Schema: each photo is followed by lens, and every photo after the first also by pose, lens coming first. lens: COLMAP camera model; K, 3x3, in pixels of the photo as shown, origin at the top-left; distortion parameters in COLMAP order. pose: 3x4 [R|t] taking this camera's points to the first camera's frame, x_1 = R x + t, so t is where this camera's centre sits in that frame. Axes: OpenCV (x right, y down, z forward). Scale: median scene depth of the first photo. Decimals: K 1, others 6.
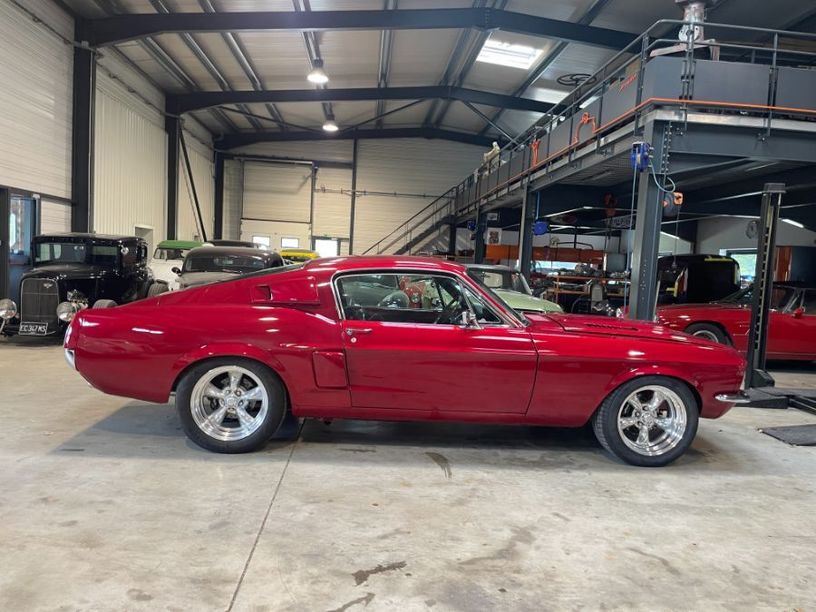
lens RADIAL K [[617.6, 0, 405.8], [0, 617.6, 302.9], [0, 0, 1]] dist [0.098816, -0.134780]
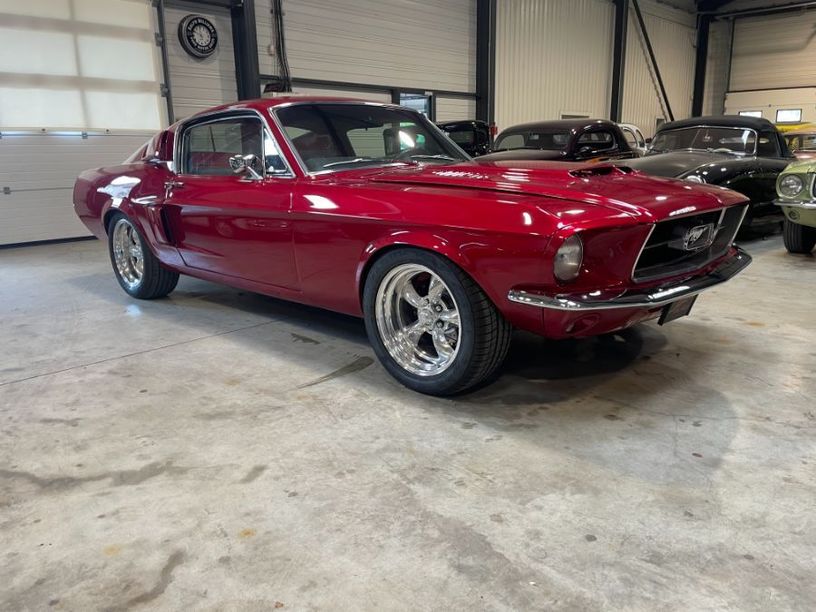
lens RADIAL K [[617.6, 0, 405.8], [0, 617.6, 302.9], [0, 0, 1]] dist [0.098816, -0.134780]
pose [[0.664111, 0.108303, -0.739748, 0.646920], [0.008134, 0.988347, 0.152001, 0.072878], [0.747590, -0.106963, 0.655491, 0.610021]]
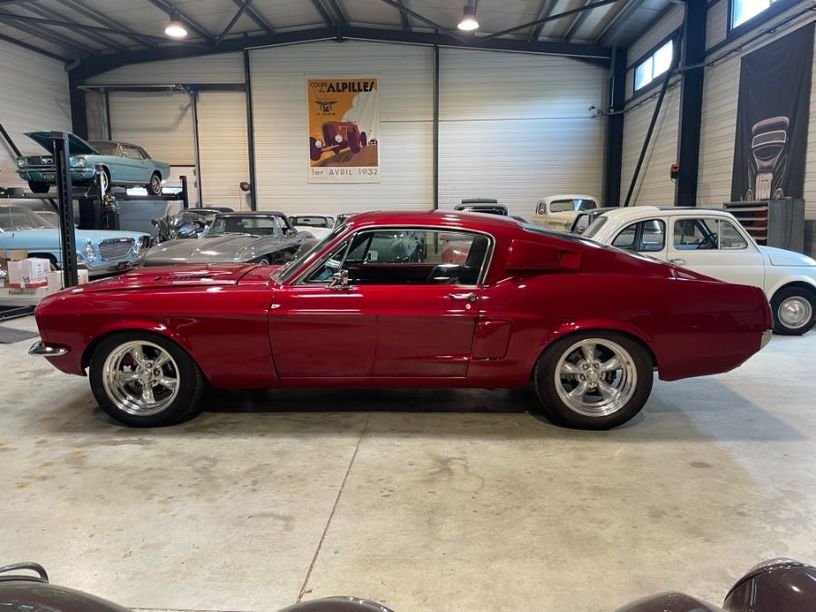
lens RADIAL K [[617.6, 0, 405.8], [0, 617.6, 302.9], [0, 0, 1]] dist [0.098816, -0.134780]
pose [[-0.990442, -0.064052, 0.122158, -0.384560], [-0.036494, 0.975768, 0.215743, -0.180878], [-0.133017, 0.209223, -0.968779, 2.347531]]
